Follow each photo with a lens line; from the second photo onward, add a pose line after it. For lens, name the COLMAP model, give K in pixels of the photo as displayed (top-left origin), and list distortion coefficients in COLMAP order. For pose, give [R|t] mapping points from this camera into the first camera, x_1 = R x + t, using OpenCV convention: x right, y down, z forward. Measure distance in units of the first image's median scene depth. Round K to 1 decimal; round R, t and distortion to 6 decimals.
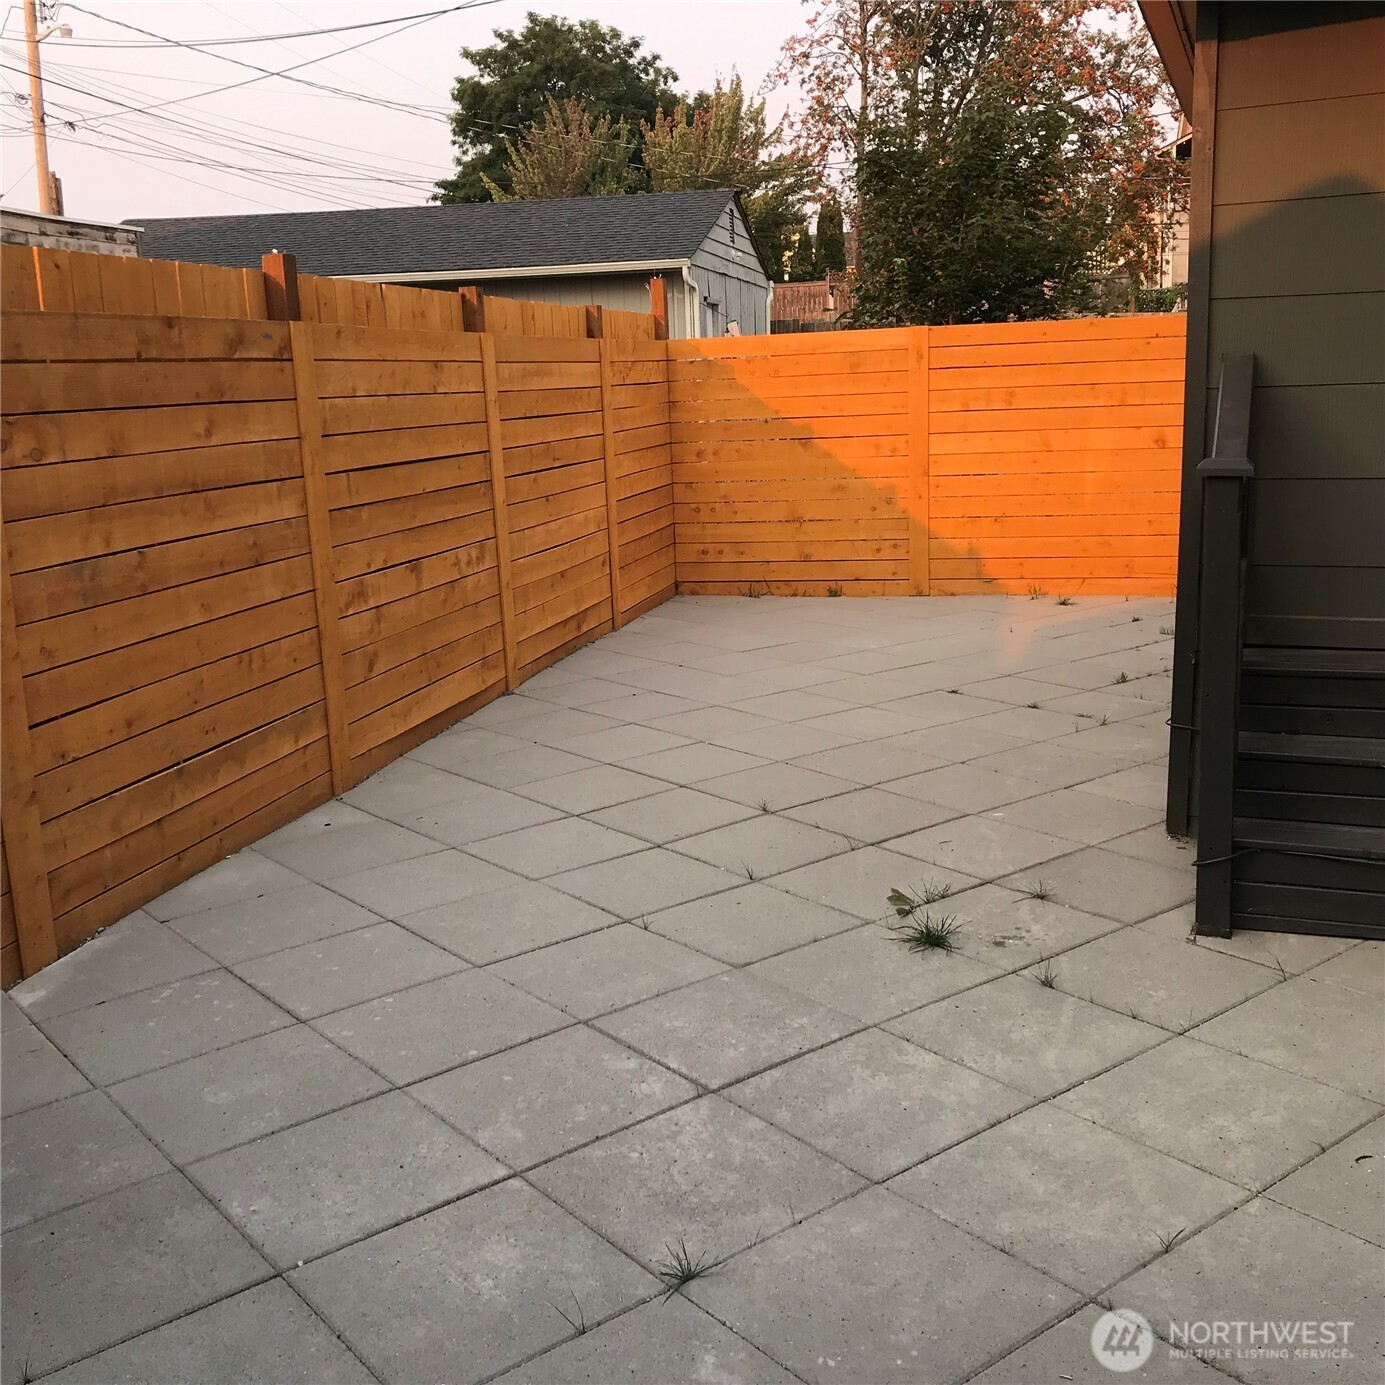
lens RADIAL K [[1507.4, 0, 692.5], [0, 1507.4, 692.5], [0, 0, 1]] dist [0.112292, -0.262379]
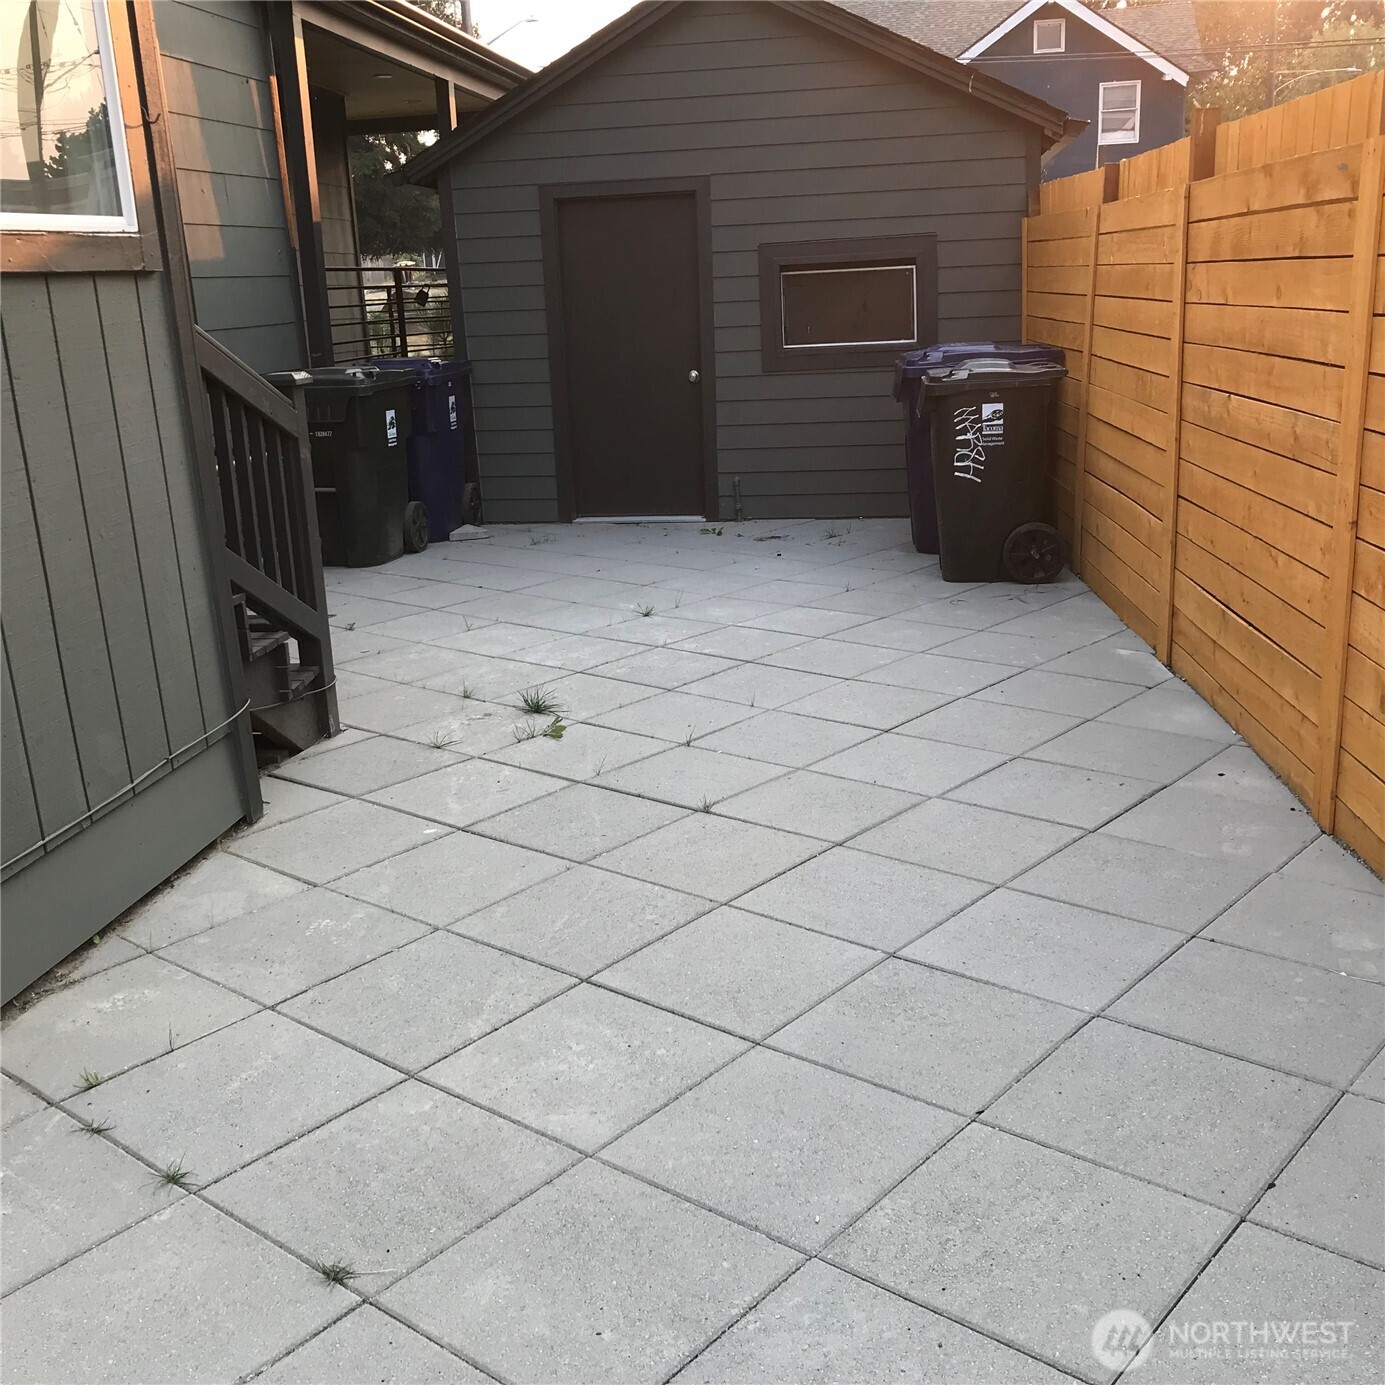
lens RADIAL K [[1507.4, 0, 692.5], [0, 1507.4, 692.5], [0, 0, 1]] dist [0.112292, -0.262379]
pose [[-0.979194, 0.125398, -0.159543, 0.235883], [0.039553, 0.889078, 0.456044, -0.468962], [0.199034, 0.440245, -0.875540, 2.225403]]
